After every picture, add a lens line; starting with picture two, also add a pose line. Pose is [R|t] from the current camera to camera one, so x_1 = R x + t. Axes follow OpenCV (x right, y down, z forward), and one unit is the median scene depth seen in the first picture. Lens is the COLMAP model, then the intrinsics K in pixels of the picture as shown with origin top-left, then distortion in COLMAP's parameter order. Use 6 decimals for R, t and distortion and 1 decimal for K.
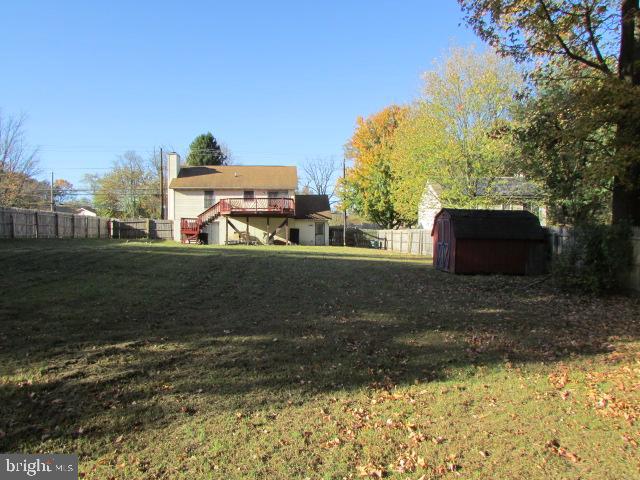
lens RADIAL K [[452.6, 0, 318.8], [0, 452.6, 237.7], [0, 0, 1]] dist [0.011577, -0.000358]
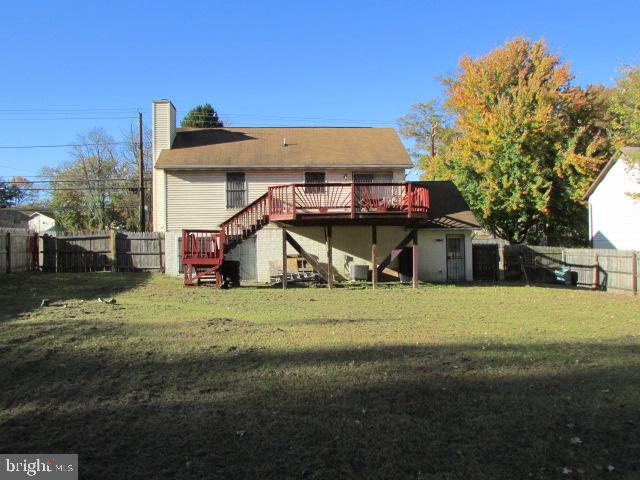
lens RADIAL K [[535.2, 0, 321.1], [0, 535.2, 241.1], [0, 0, 1]] dist [-0.014270, -0.002502]
pose [[0.999900, -0.008659, -0.011208, -0.141656], [0.008590, 0.999944, -0.006198, -0.024462], [0.011261, 0.006101, 0.999918, 0.412288]]
